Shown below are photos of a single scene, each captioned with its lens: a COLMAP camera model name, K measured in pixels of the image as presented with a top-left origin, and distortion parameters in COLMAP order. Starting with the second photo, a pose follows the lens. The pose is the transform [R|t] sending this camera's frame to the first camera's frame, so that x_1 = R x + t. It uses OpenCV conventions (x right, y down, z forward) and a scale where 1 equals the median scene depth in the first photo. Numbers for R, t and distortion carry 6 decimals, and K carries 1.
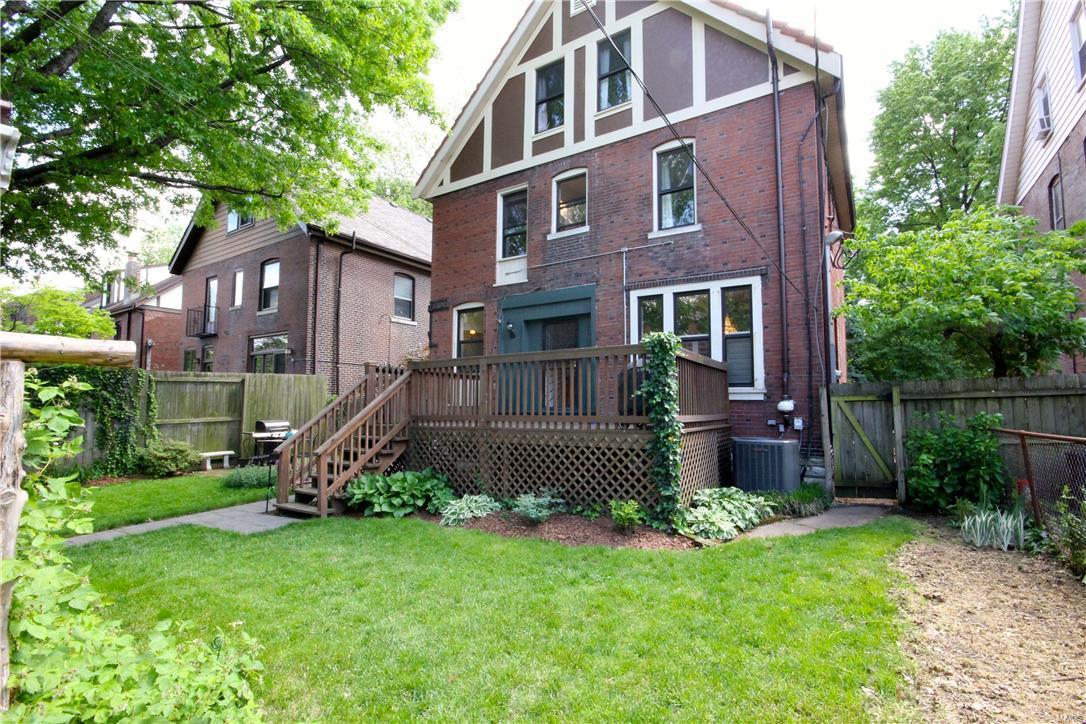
lens RADIAL K [[512.4, 0, 543.1], [0, 512.4, 366.0], [0, 0, 1]] dist [-0.001856, -0.006338]
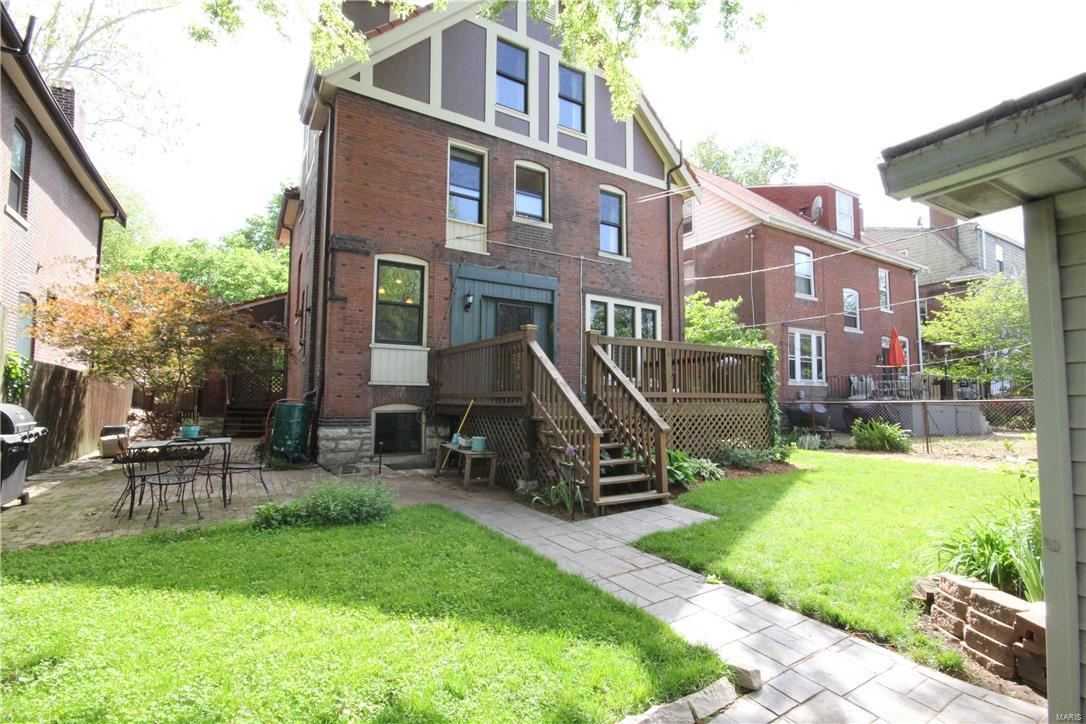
lens RADIAL K [[512.4, 0, 545.2], [0, 512.4, 361.9], [0, 0, 1]] dist [-0.001856, -0.006338]
pose [[0.411942, 0.067552, 0.908703, -0.854231], [-0.078945, 0.996144, -0.038264, 0.059430], [-0.907784, -0.055975, 0.415686, 0.520198]]
